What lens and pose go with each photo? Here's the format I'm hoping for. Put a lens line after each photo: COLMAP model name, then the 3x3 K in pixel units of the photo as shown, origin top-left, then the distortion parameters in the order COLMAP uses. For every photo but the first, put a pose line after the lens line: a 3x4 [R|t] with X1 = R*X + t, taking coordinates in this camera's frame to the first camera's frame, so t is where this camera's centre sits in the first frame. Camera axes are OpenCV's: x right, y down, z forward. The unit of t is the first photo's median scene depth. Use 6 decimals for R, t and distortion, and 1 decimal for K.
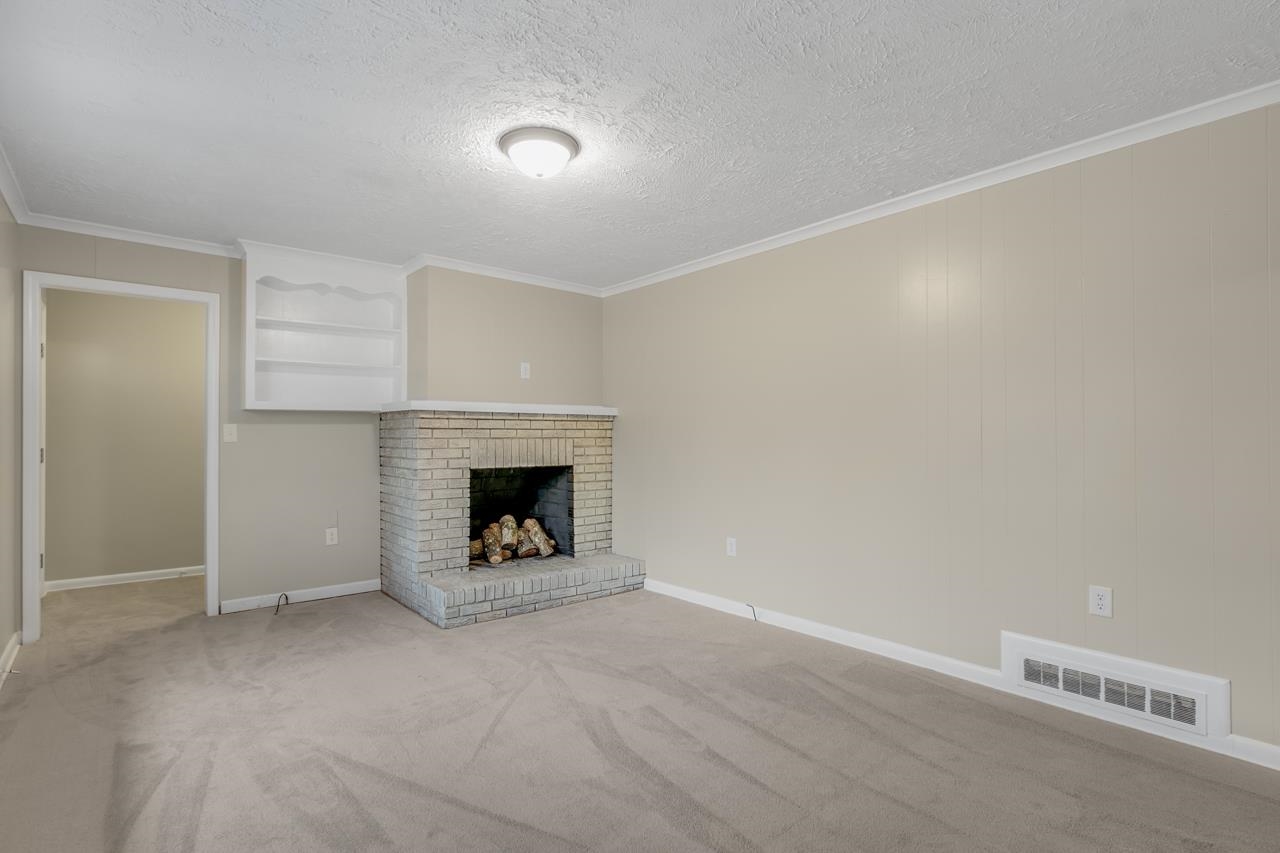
lens RADIAL K [[617.1, 0, 645.4], [0, 617.1, 432.2], [0, 0, 1]] dist [0.002531, -0.000862]
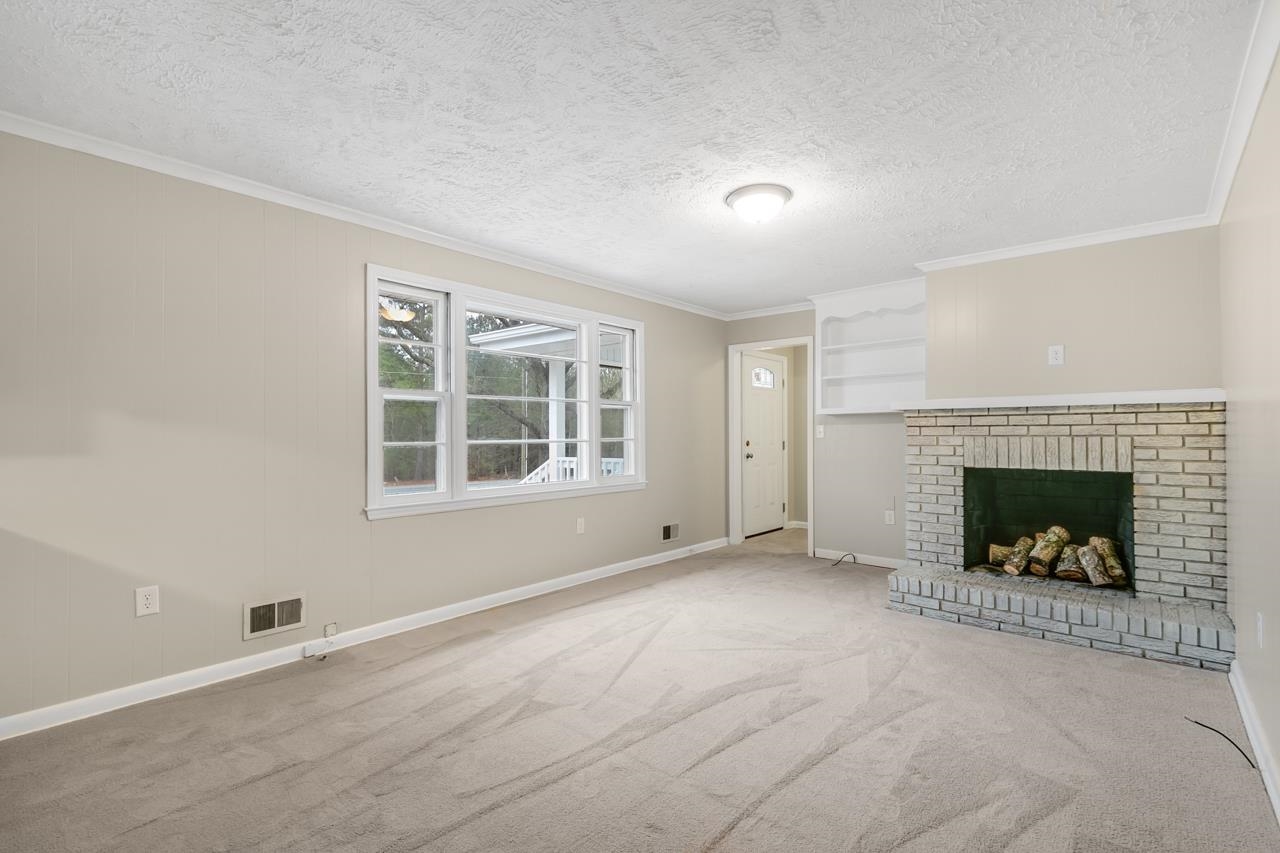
lens RADIAL K [[580.9, 0, 616.4], [0, 580.9, 431.8], [0, 0, 1]] dist [0.000012, -0.000323]
pose [[0.136771, -0.005109, -0.990589, 0.547434], [0.006971, 0.999967, -0.004195, 0.003629], [0.990578, -0.006332, 0.136802, 0.327626]]
